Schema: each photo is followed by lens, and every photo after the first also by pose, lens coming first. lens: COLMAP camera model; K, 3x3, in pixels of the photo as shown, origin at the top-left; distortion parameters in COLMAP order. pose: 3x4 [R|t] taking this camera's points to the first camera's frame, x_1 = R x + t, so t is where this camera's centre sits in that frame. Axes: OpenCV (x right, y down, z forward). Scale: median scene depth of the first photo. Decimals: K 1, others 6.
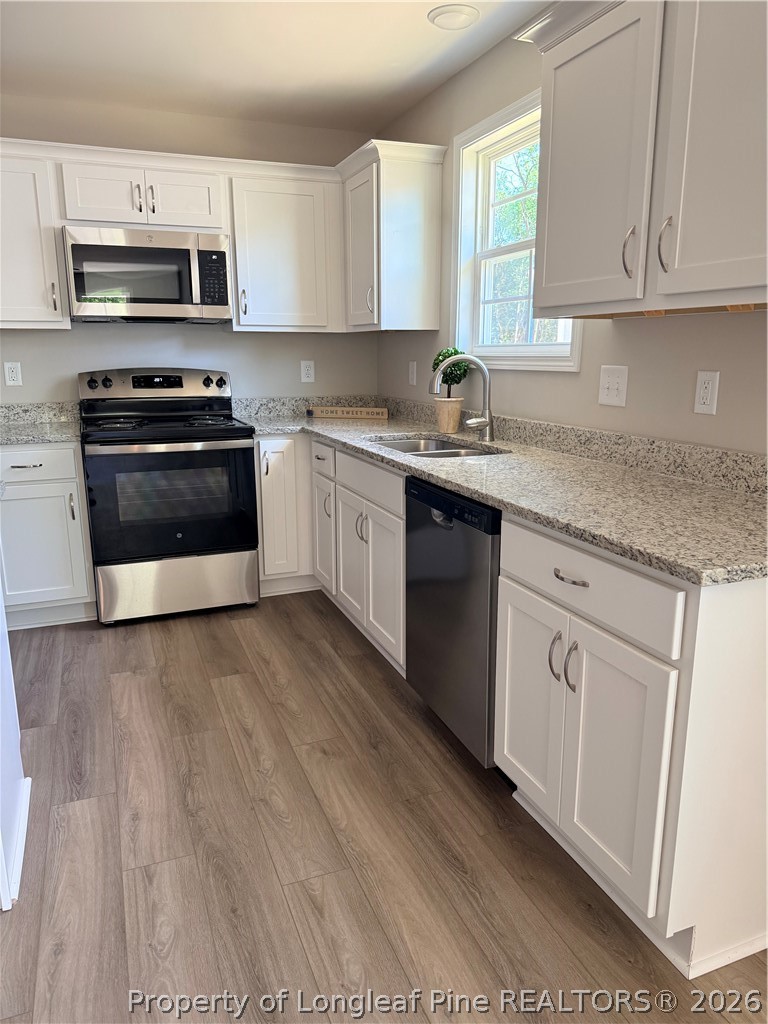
lens RADIAL K [[720.2, 0, 386.5], [0, 720.2, 516.9], [0, 0, 1]] dist [0.073802, -0.132799]
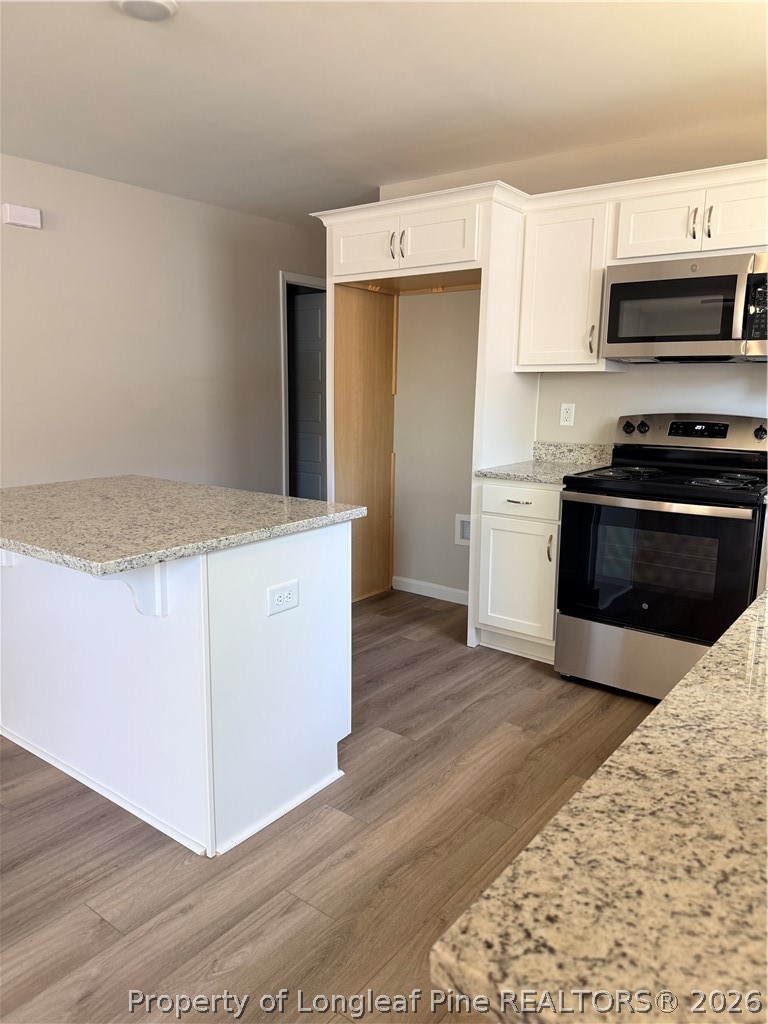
lens RADIAL K [[720.2, 0, 386.5], [0, 720.2, 516.9], [0, 0, 1]] dist [0.073802, -0.132799]
pose [[0.505557, 0.162511, -0.847350, 0.280262], [-0.206231, 0.976394, 0.064216, -0.071669], [0.837783, 0.142285, 0.527137, 0.276146]]
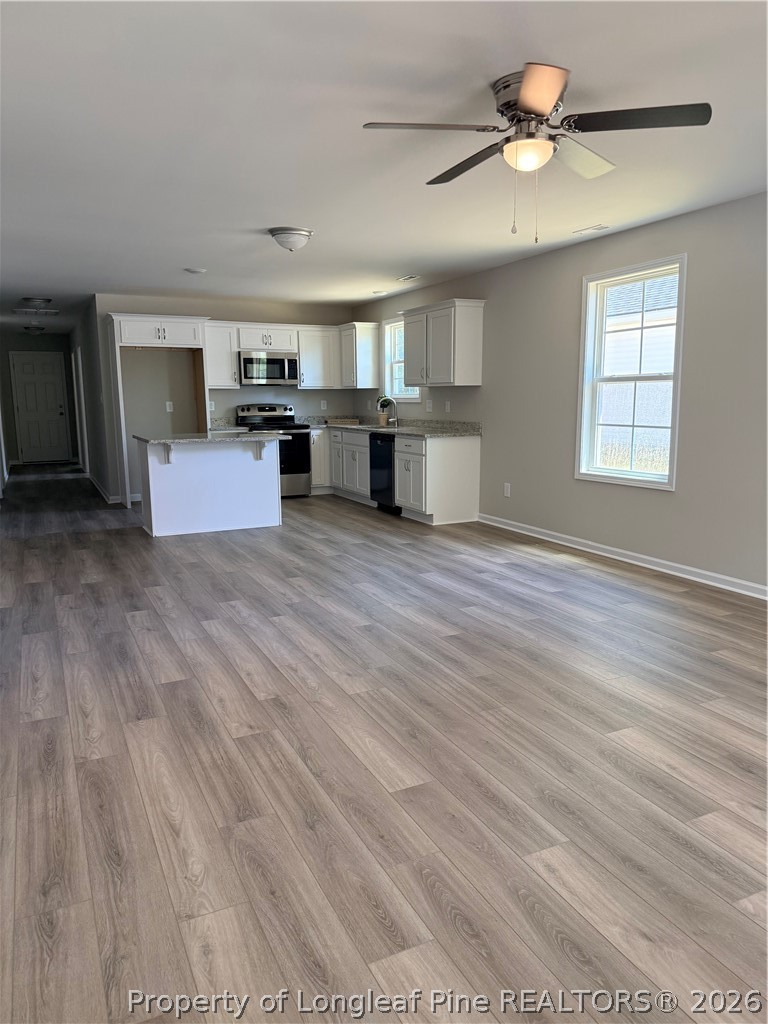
lens RADIAL K [[720.2, 0, 386.5], [0, 720.2, 516.9], [0, 0, 1]] dist [0.073802, -0.132799]
pose [[0.997317, -0.018240, 0.070889, -0.100039], [0.022370, 0.998072, -0.057903, 0.379705], [-0.069696, 0.059333, 0.995802, -1.669564]]
